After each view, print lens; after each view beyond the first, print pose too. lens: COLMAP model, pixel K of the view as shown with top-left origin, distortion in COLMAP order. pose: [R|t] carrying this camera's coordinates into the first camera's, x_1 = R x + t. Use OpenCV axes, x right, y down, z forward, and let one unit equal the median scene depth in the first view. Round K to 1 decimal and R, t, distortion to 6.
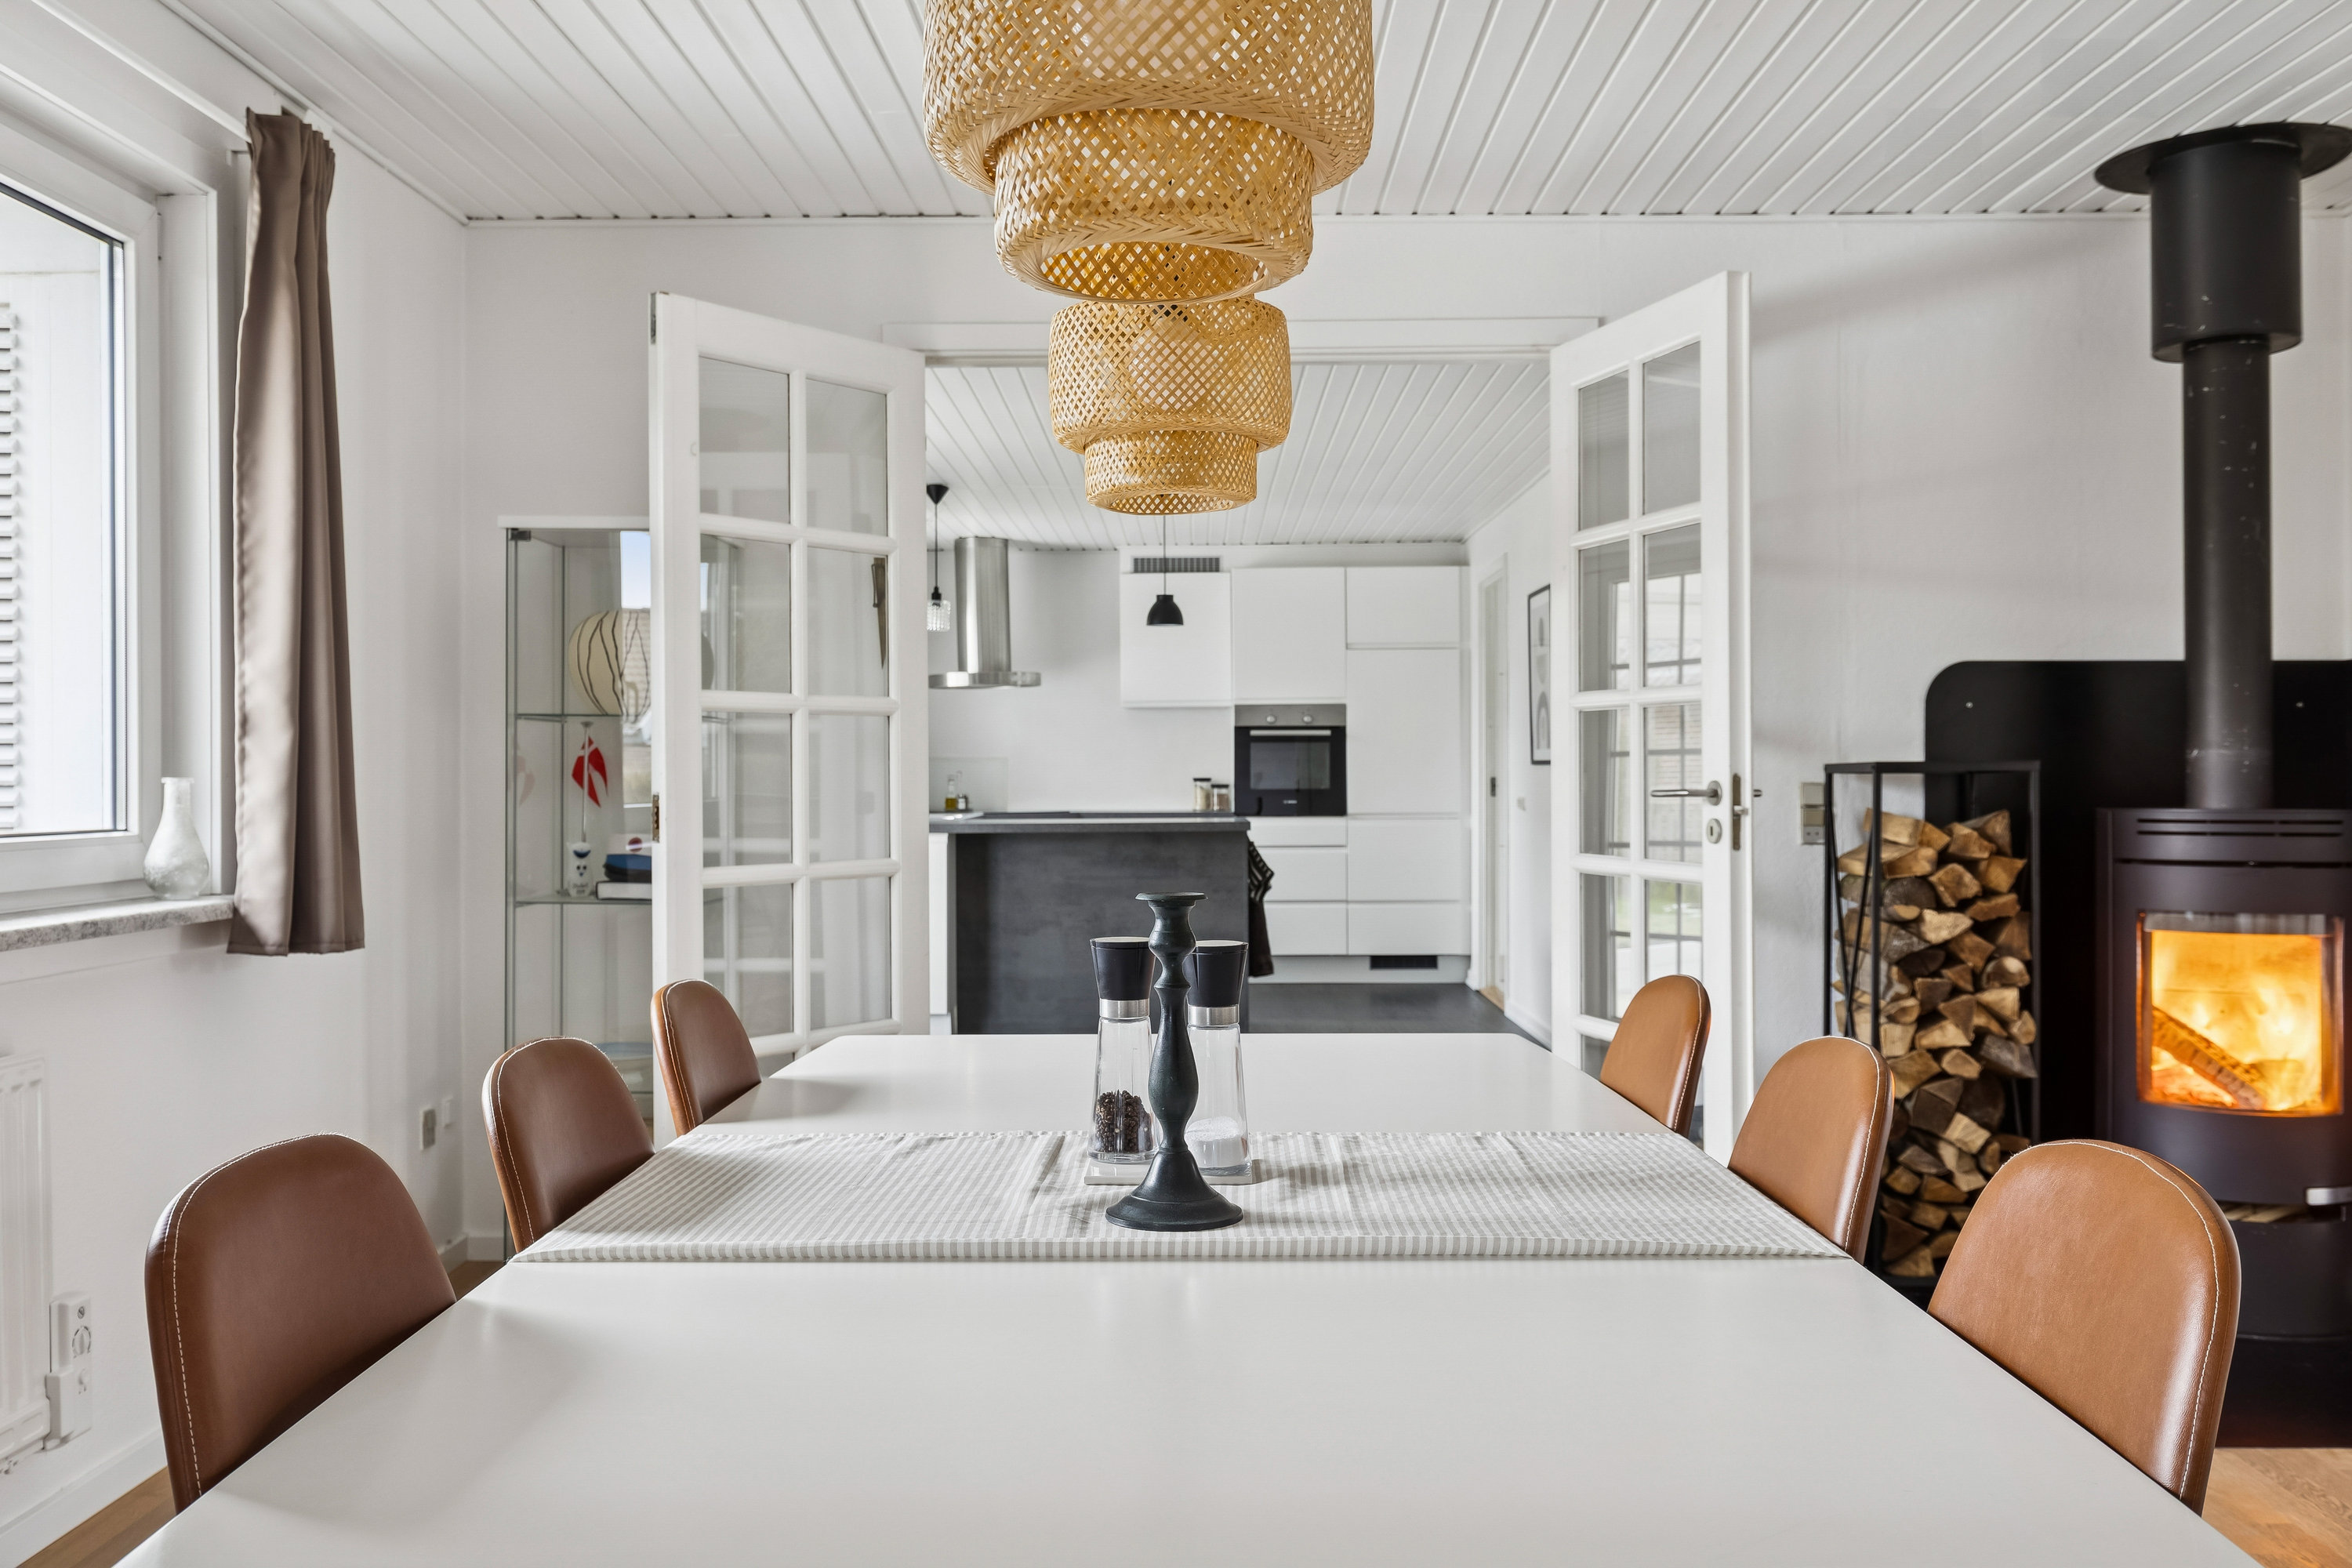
lens RADIAL K [[1967.6, 0, 1176.0], [0, 1967.6, 784.0], [0, 0, 1]] dist [0.007354, 0.000166]
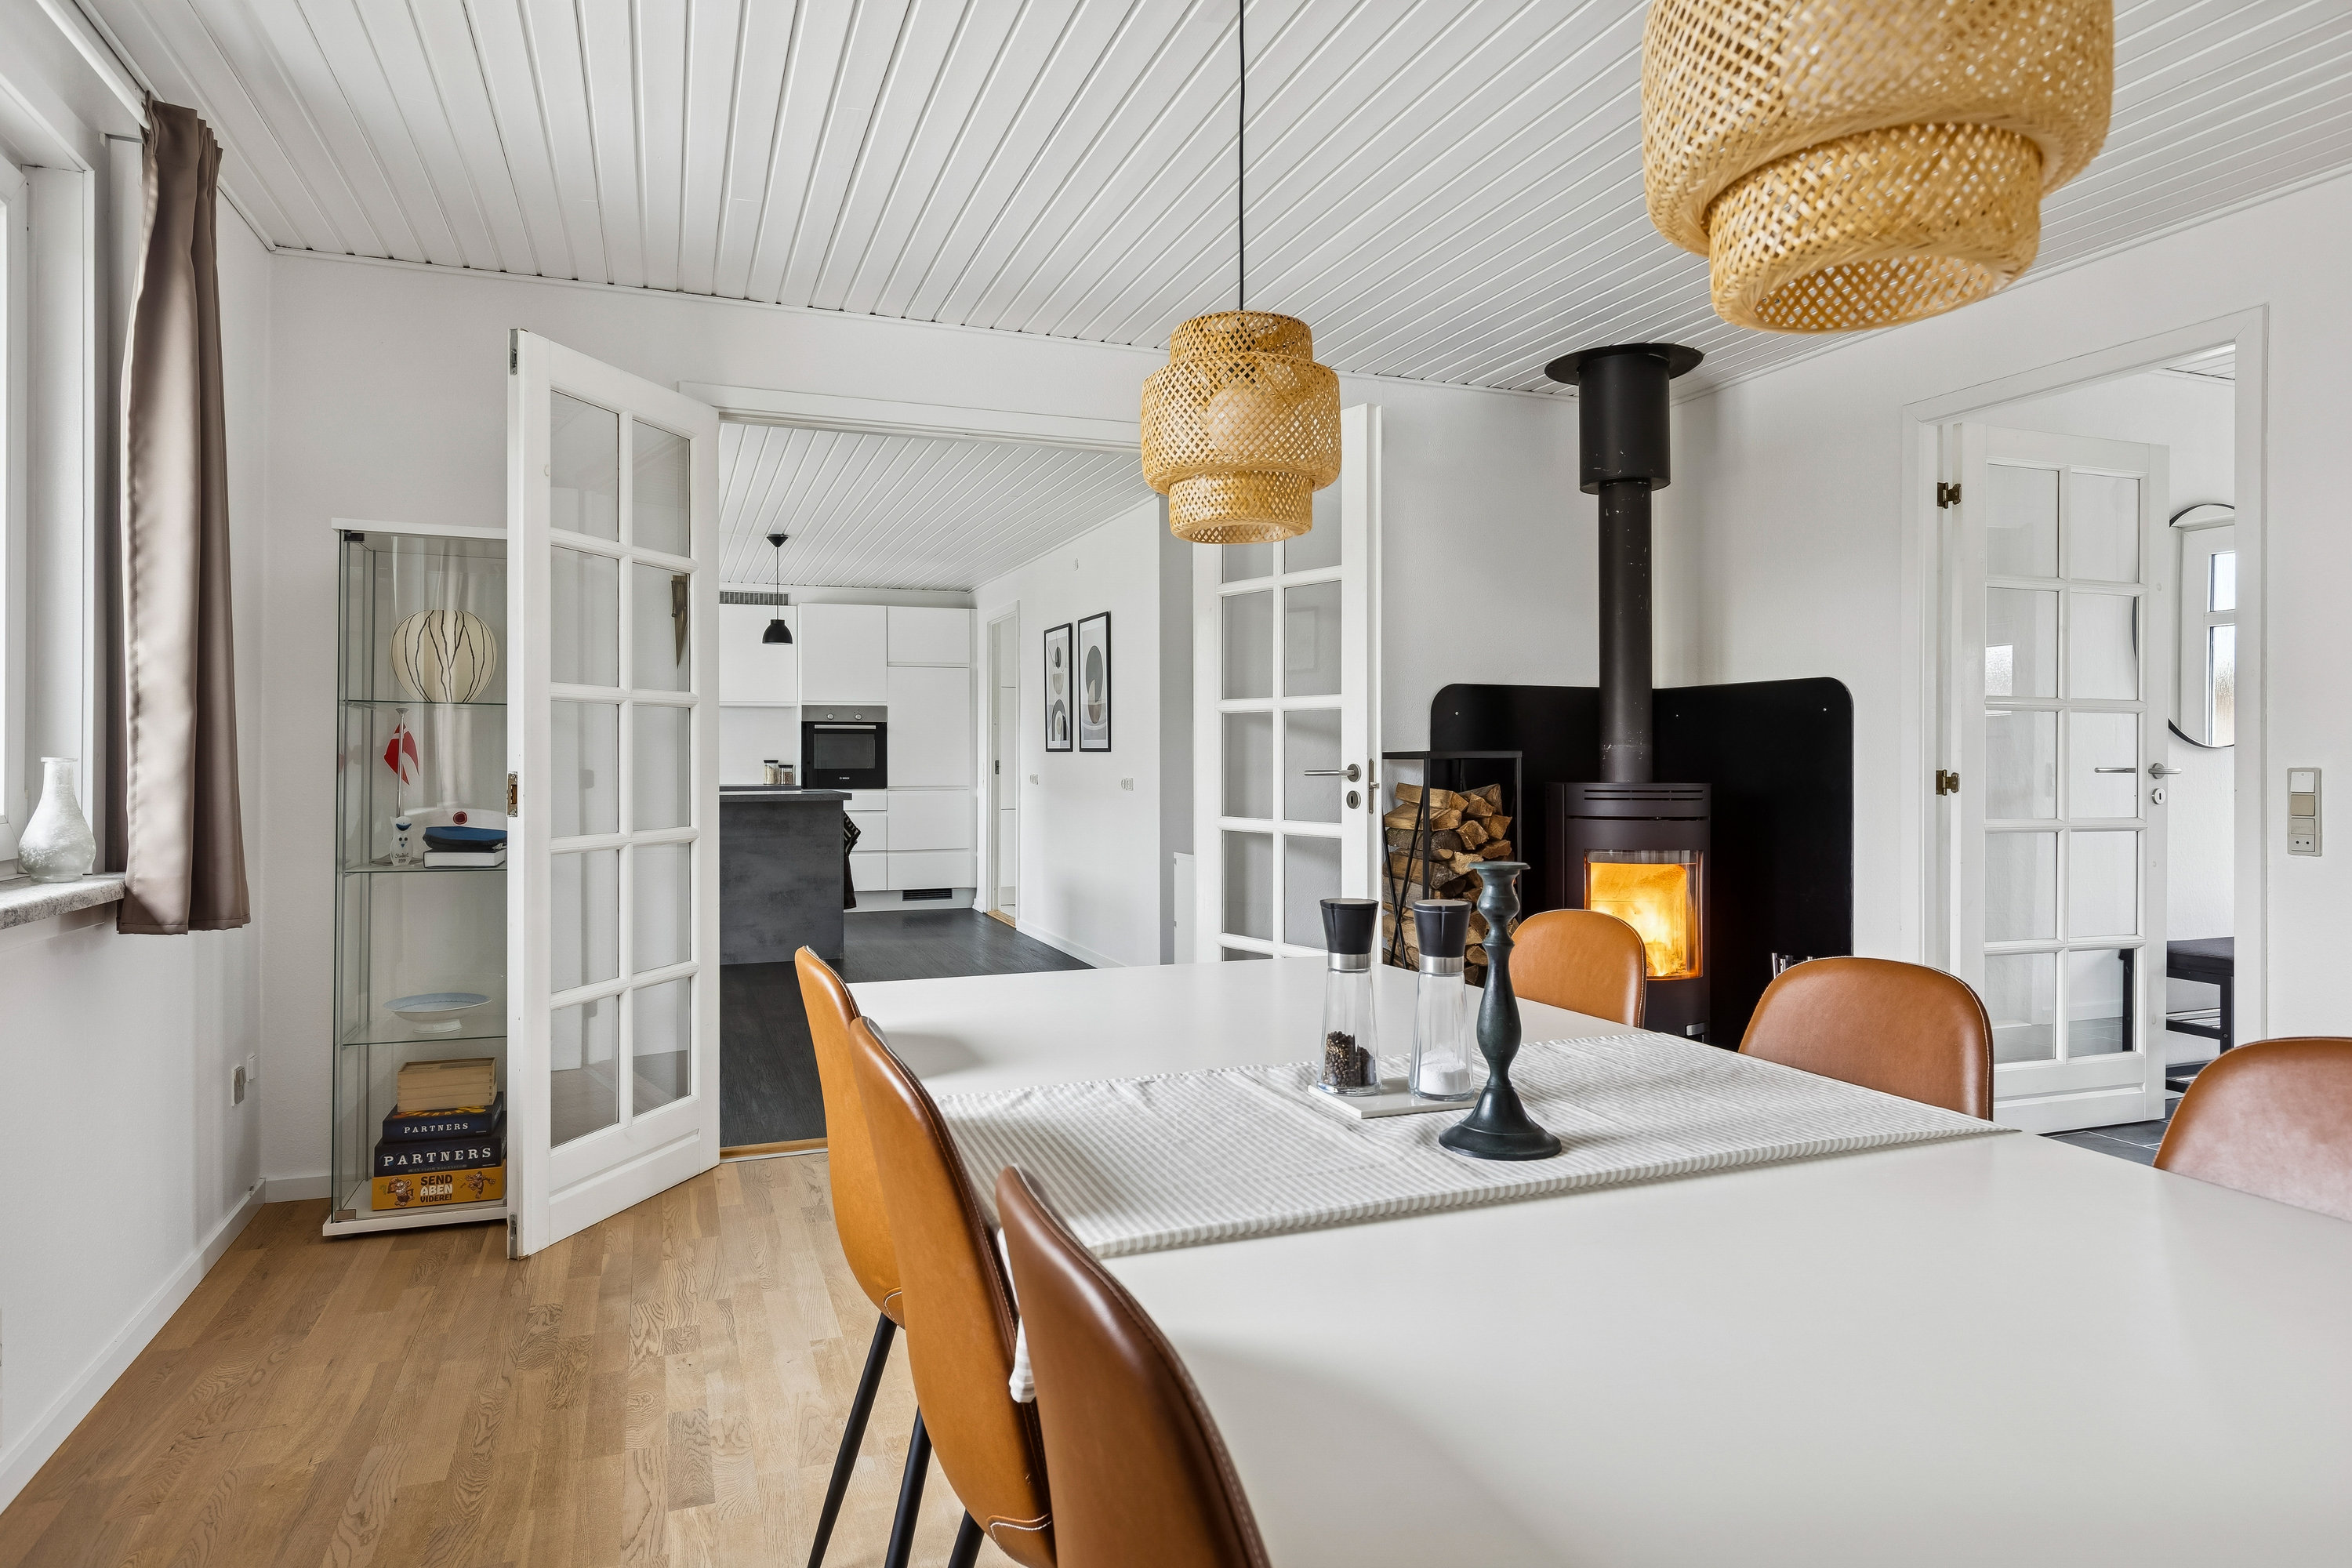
lens RADIAL K [[1361.8, 0, 1180.0], [0, 1361.8, 756.5], [0, 0, 1]] dist [0.000335, -0.001172]
pose [[0.931025, 0.004803, 0.364923, -0.183140], [-0.002546, 0.999975, -0.006667, -0.000296], [-0.364945, 0.005278, 0.931014, 0.128590]]
